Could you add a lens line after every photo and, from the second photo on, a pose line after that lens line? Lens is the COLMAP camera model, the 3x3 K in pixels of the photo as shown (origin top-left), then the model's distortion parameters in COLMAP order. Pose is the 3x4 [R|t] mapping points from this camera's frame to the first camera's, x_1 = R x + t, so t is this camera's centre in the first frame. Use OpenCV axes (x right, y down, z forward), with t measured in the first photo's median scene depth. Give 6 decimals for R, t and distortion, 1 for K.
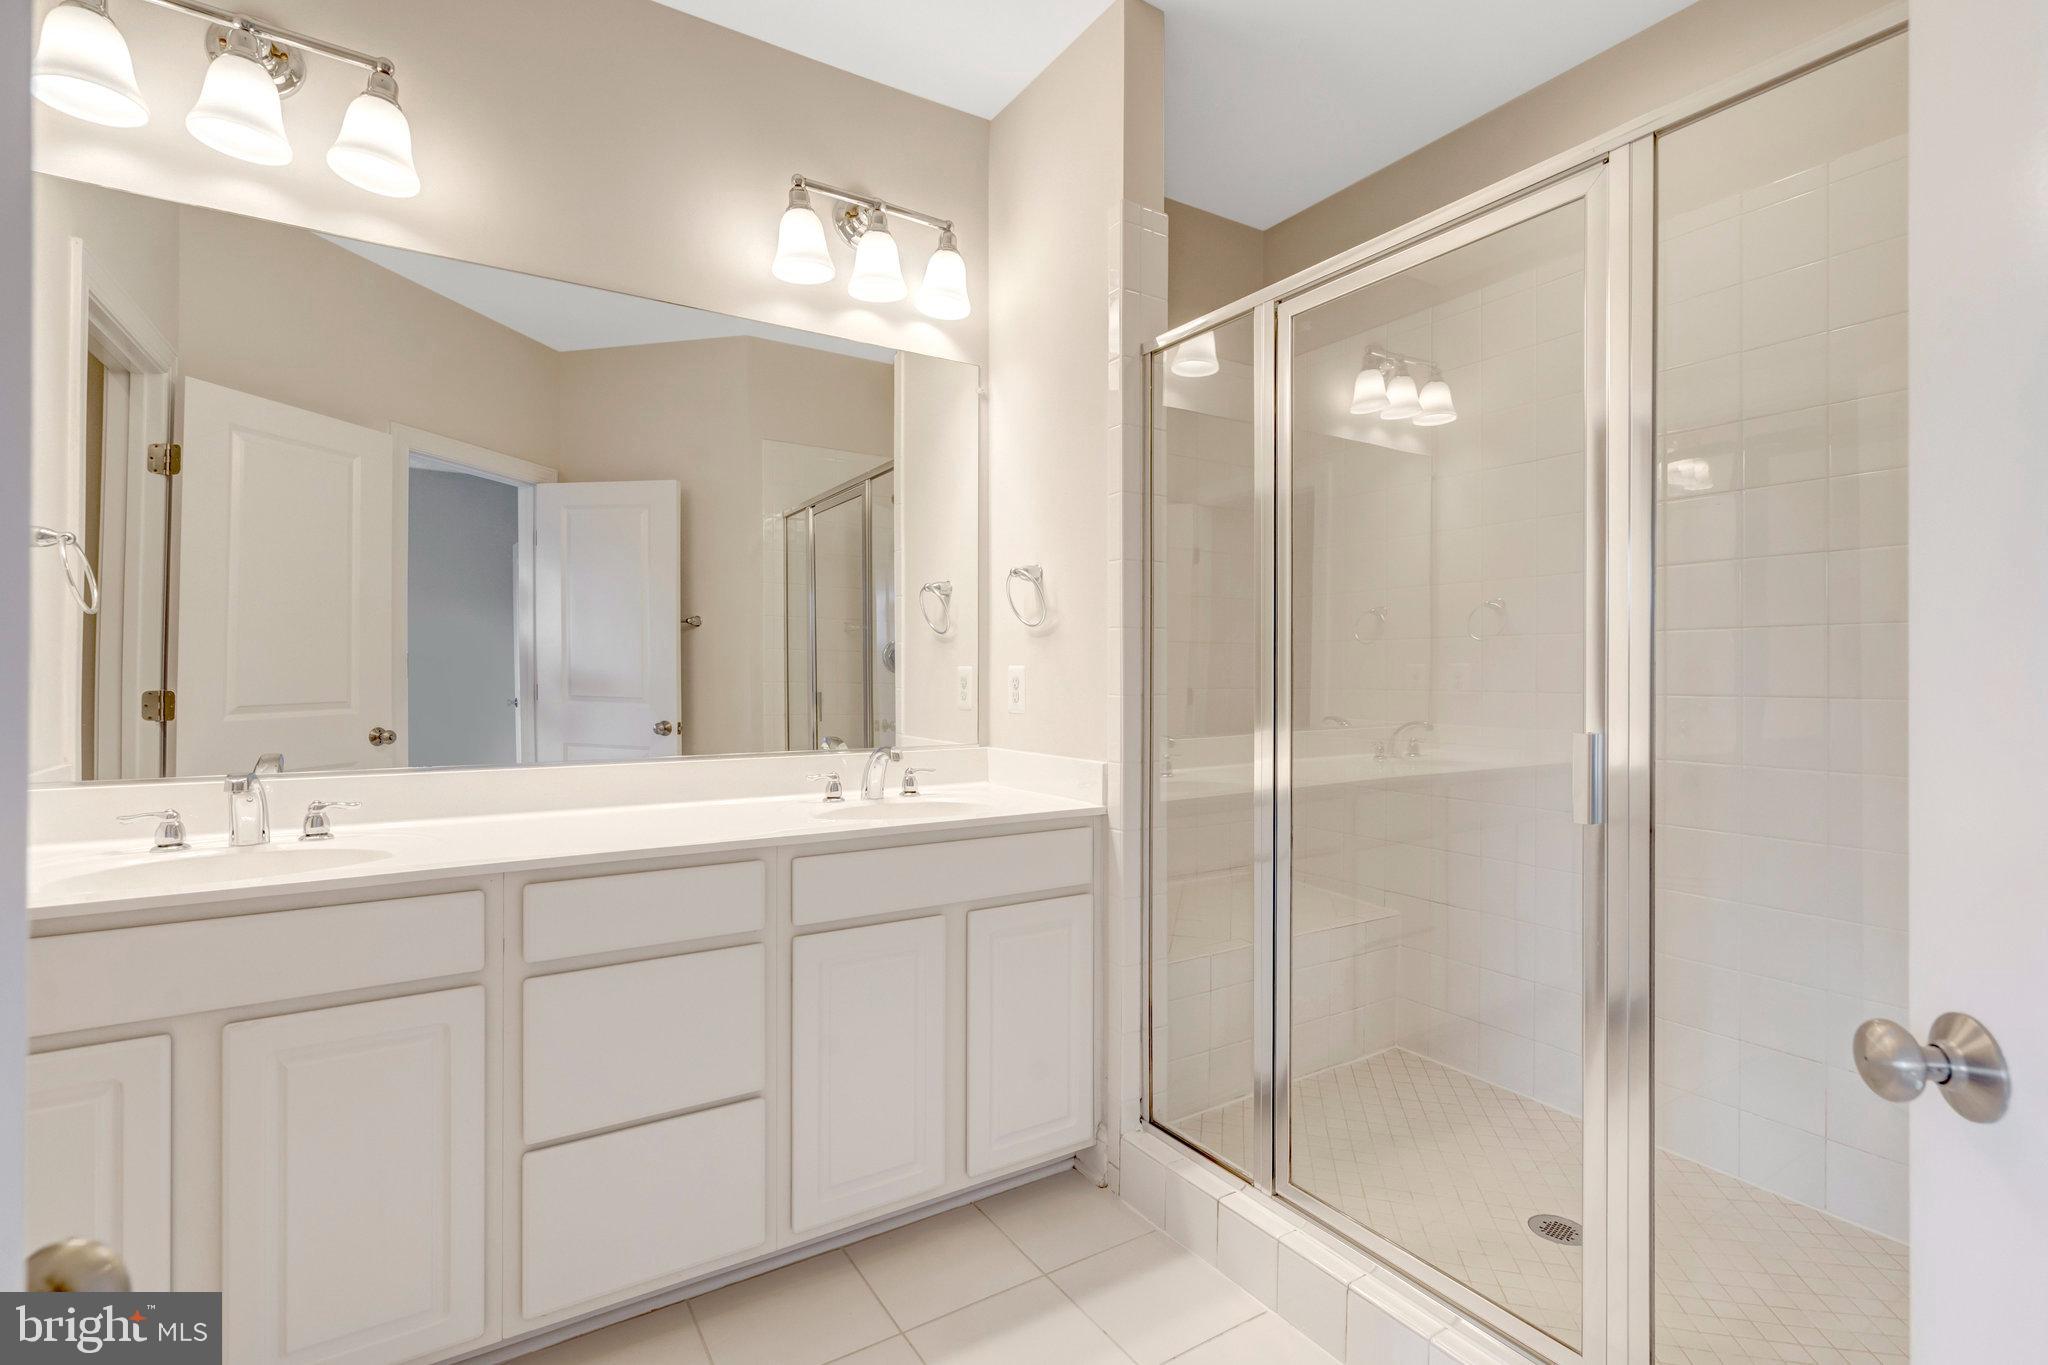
lens RADIAL K [[944.5, 0, 1024.0], [0, 944.5, 682.5], [0, 0, 1]] dist [0.000841, 0.000371]
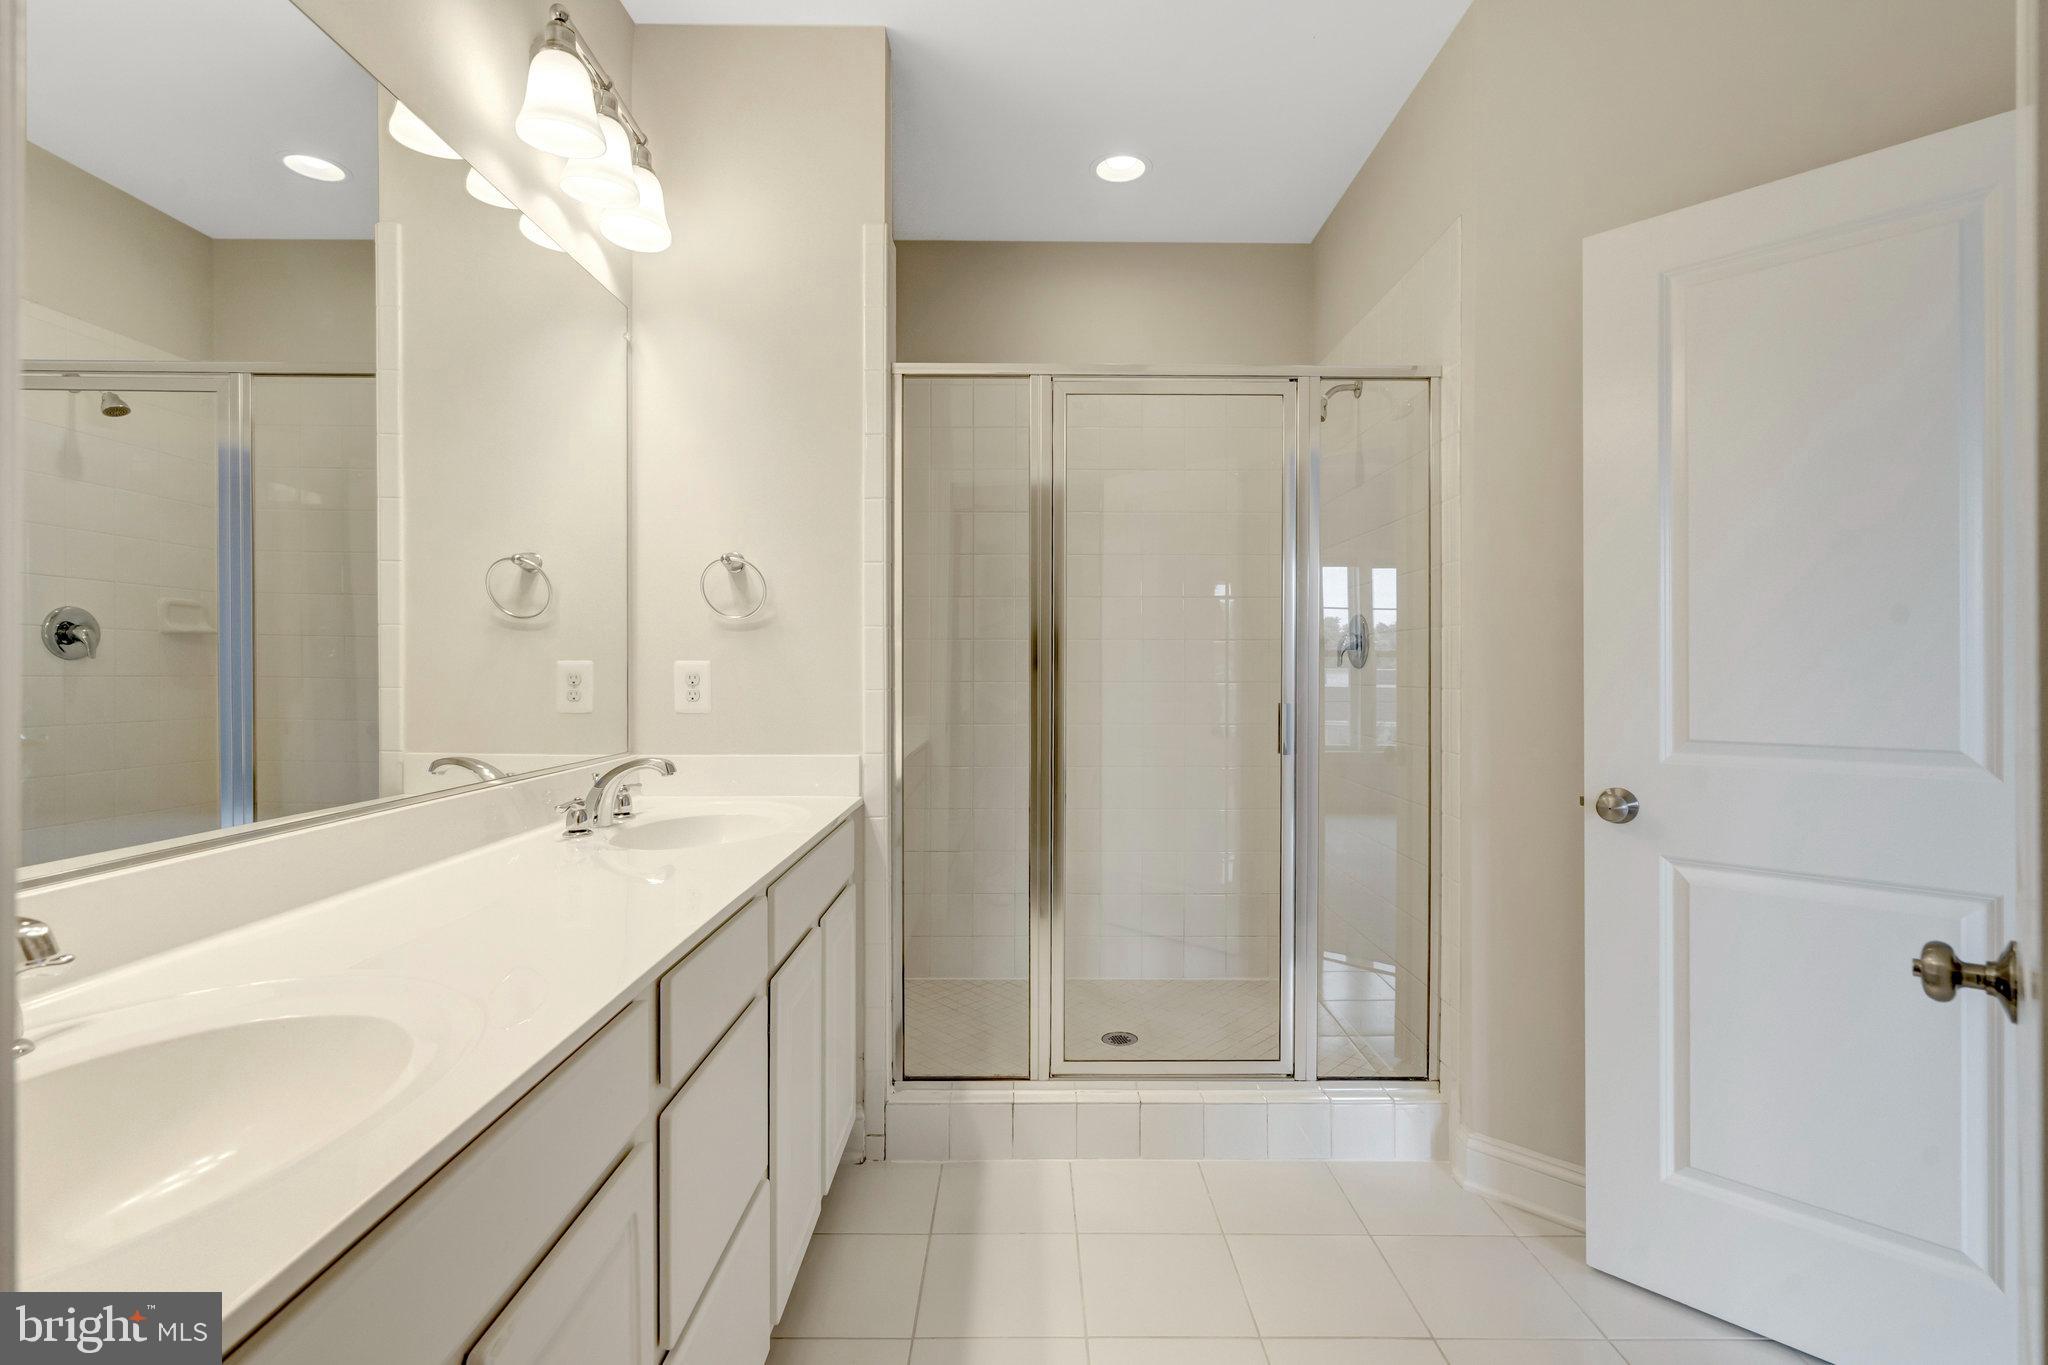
lens RADIAL K [[944.5, 0, 1024.0], [0, 944.5, 682.5], [0, 0, 1]] dist [0.000841, 0.000371]
pose [[0.524945, -0.010092, 0.851076, -0.476467], [0.004702, 0.999949, 0.008957, -0.003036], [-0.851123, -0.000700, 0.524965, 0.202694]]
